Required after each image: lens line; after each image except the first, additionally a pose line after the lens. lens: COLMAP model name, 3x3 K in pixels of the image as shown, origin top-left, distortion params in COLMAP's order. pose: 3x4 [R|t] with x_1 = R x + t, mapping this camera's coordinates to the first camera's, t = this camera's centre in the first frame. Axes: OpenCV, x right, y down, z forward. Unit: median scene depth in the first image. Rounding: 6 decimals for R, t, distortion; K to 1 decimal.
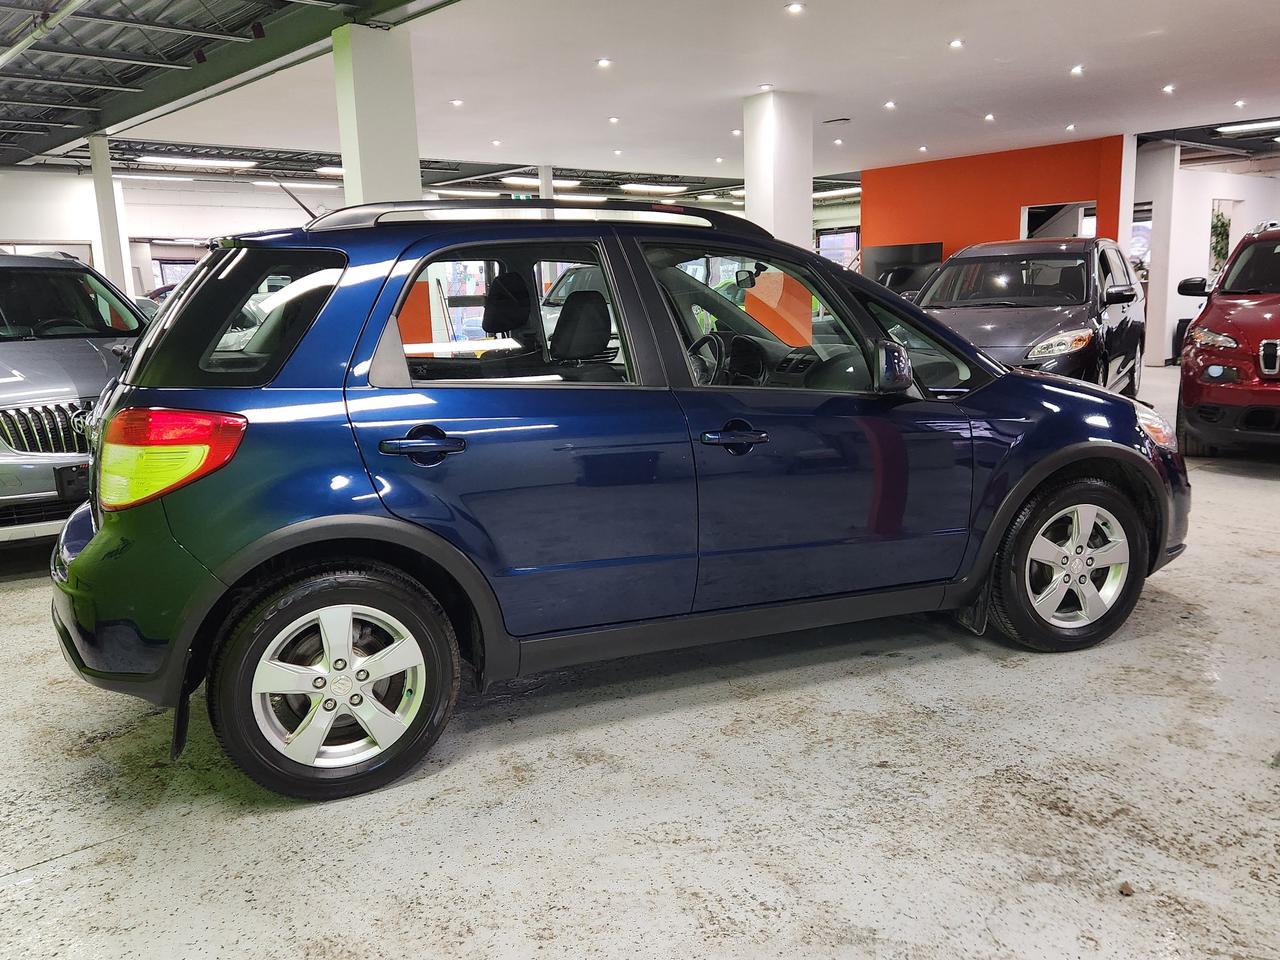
lens RADIAL K [[1075.1, 0, 640.2], [0, 1075.1, 478.6], [0, 0, 1]] dist [0.070916, -0.071697]
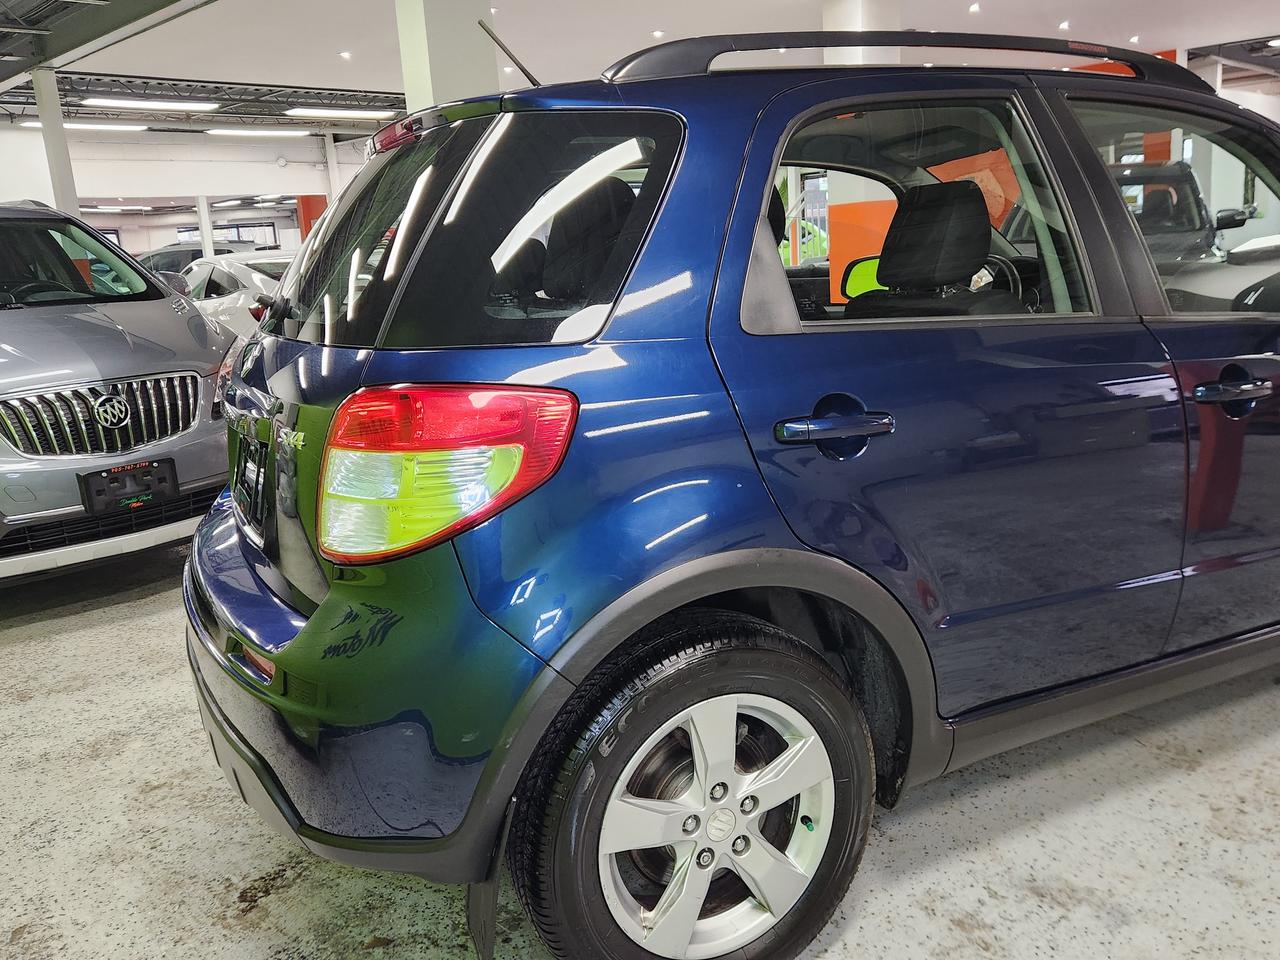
lens RADIAL K [[1075.1, 0, 643.9], [0, 1075.1, 482.3], [0, 0, 1]] dist [0.070916, -0.071697]
pose [[0.996824, -0.047884, 0.063636, -0.281849], [0.045448, 0.998198, 0.039190, -0.022951], [-0.065398, -0.036173, 0.997203, 0.322226]]
